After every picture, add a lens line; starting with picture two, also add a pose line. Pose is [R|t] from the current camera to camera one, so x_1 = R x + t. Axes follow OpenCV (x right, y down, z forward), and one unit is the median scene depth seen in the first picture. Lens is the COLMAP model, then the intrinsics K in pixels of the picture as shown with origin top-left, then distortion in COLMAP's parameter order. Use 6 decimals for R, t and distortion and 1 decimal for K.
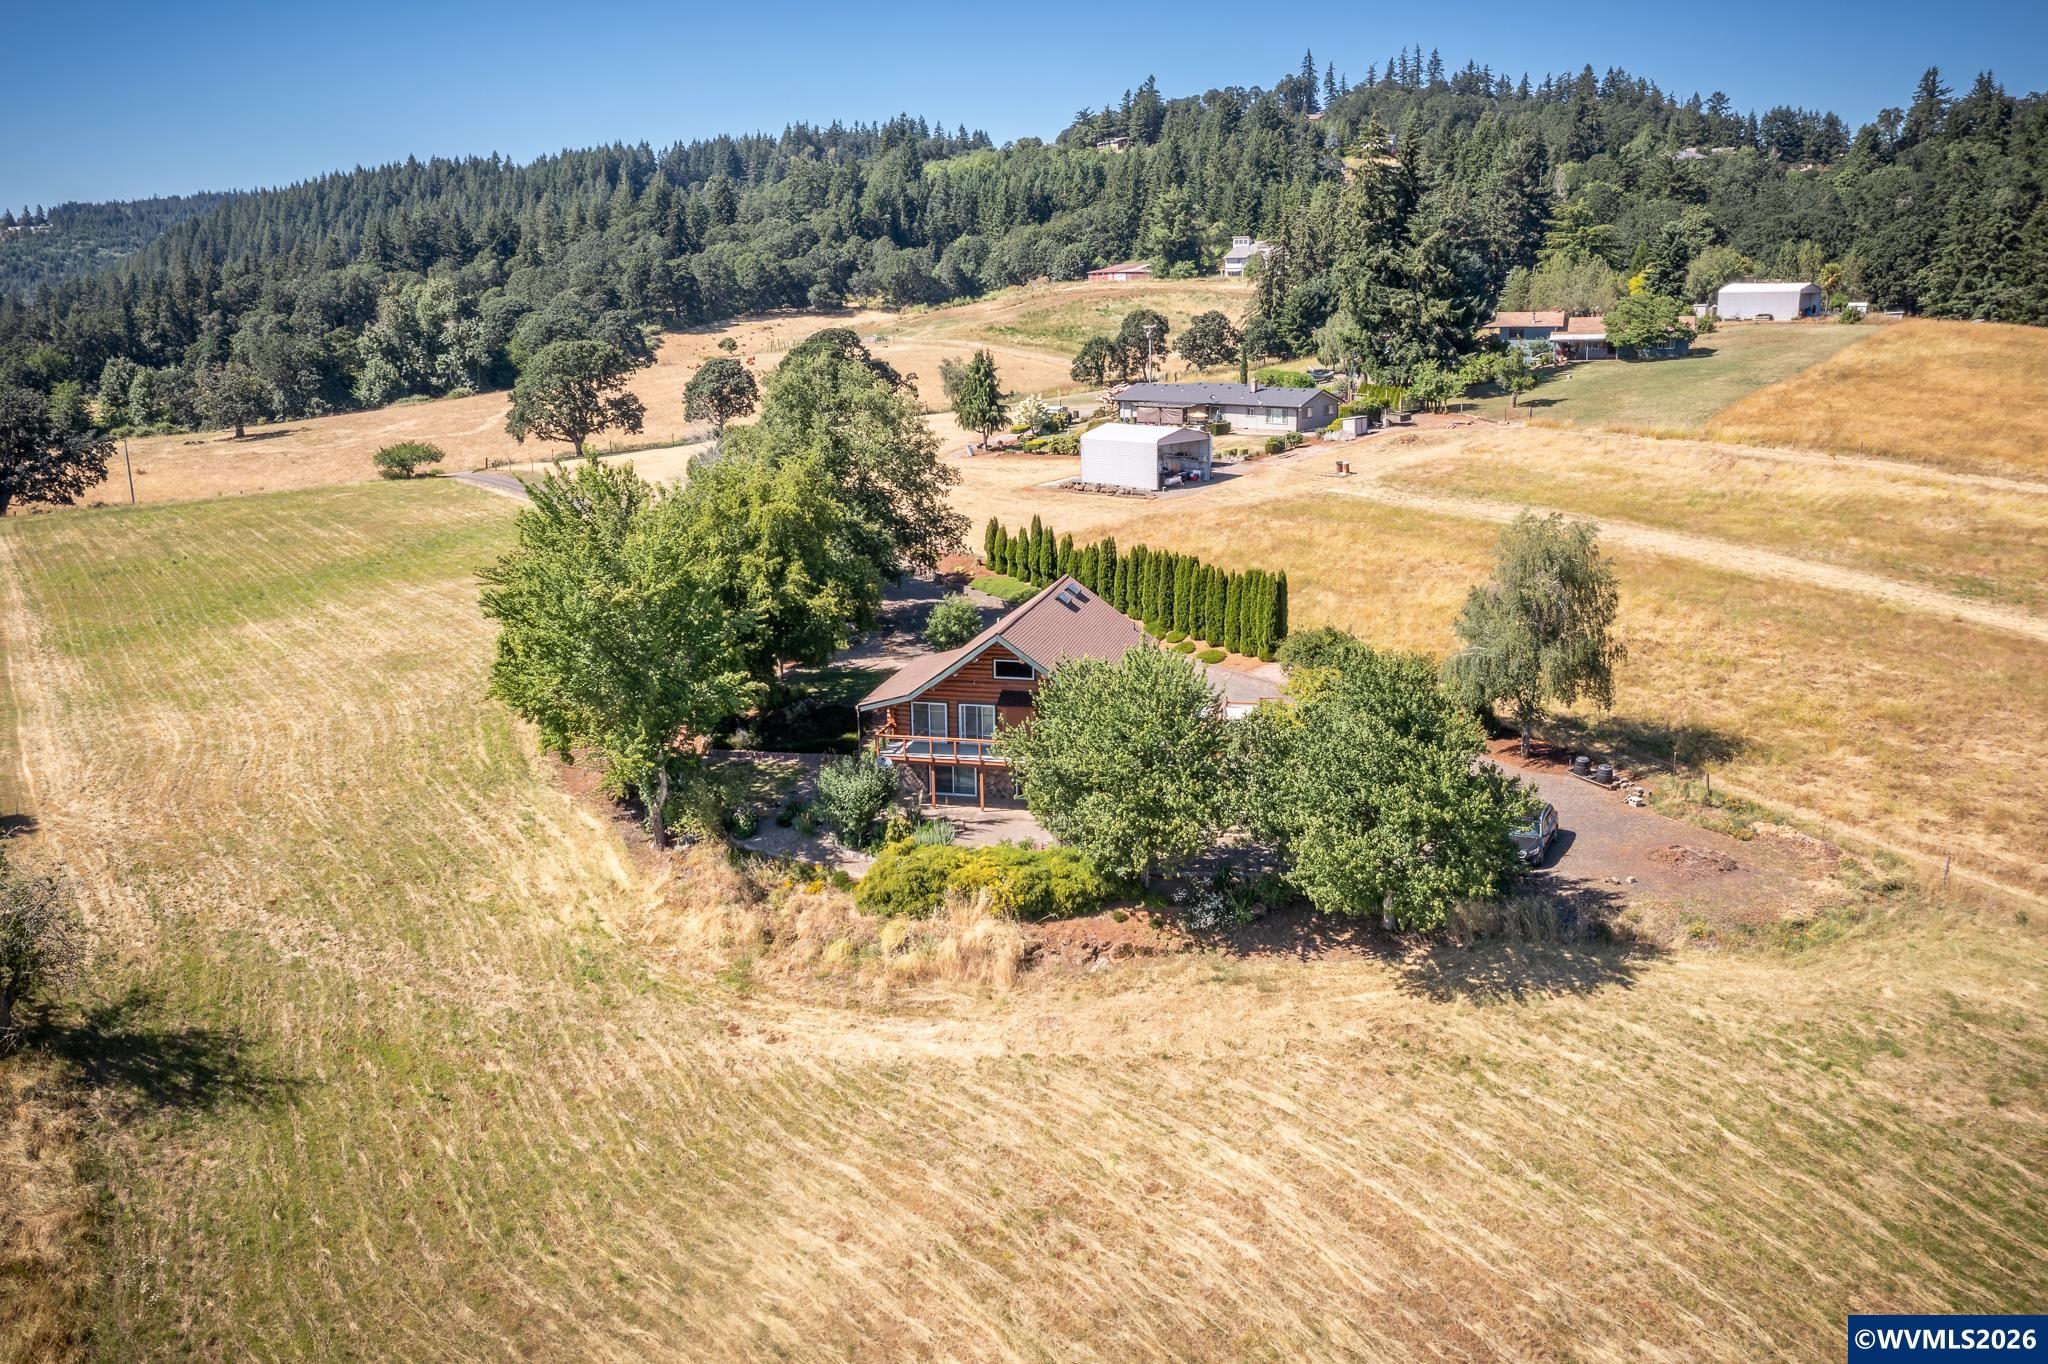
lens RADIAL K [[1627.6, 0, 999.8], [0, 1627.6, 676.2], [0, 0, 1]] dist [-0.013492, -0.007392]
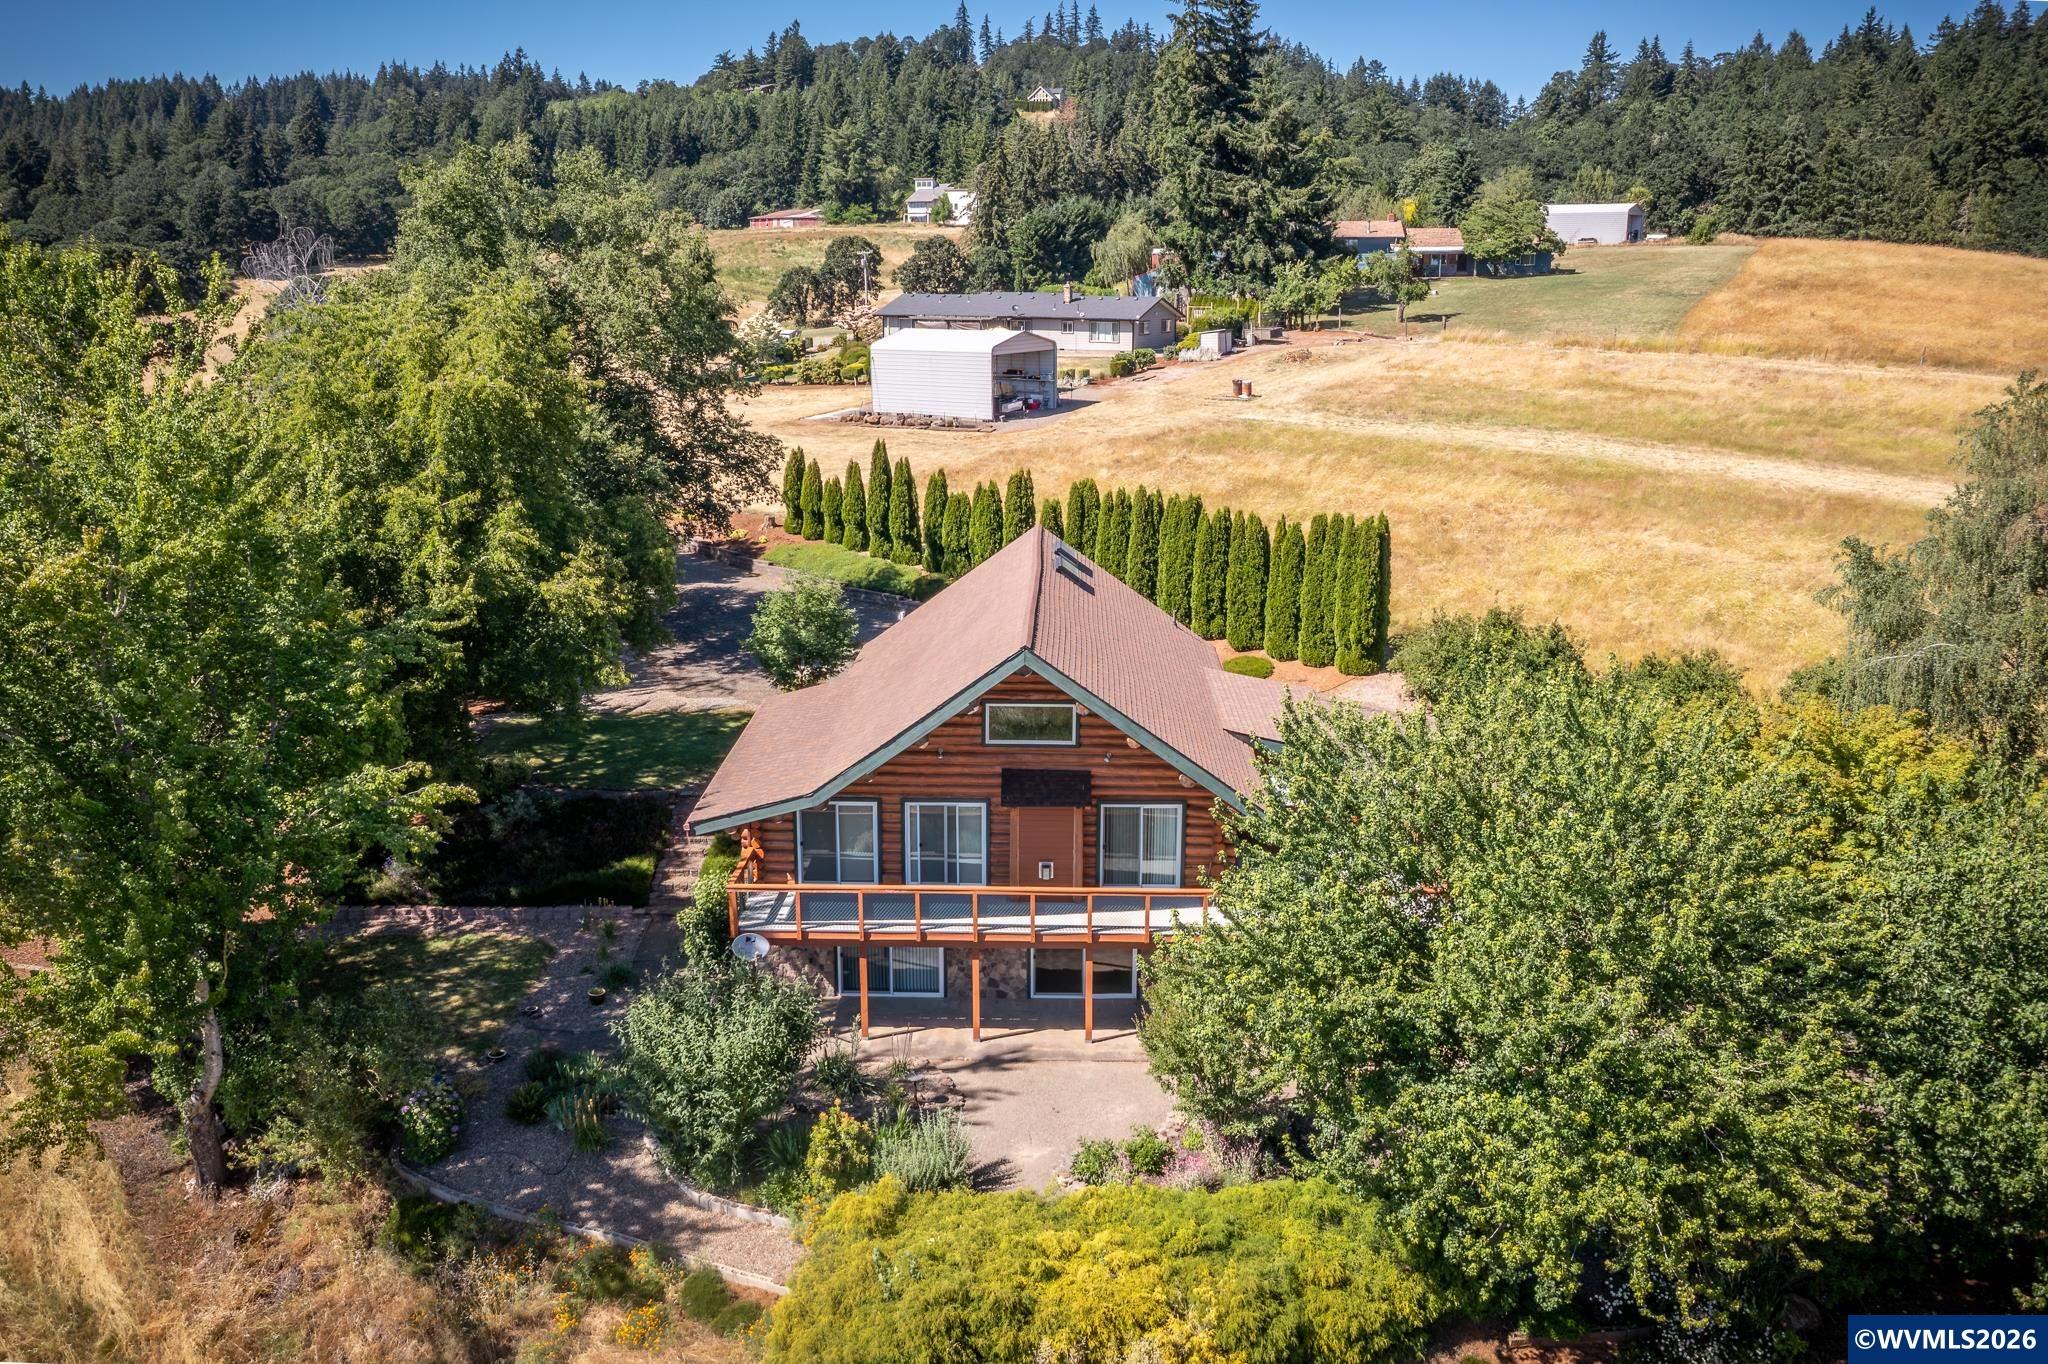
lens RADIAL K [[1627.6, 0, 999.8], [0, 1627.6, 676.2], [0, 0, 1]] dist [-0.013492, -0.007392]
pose [[0.974329, -0.035635, 0.222290, -0.048249], [0.033790, 0.999356, 0.012100, -0.011060], [-0.222578, -0.004278, 0.974905, 0.265621]]
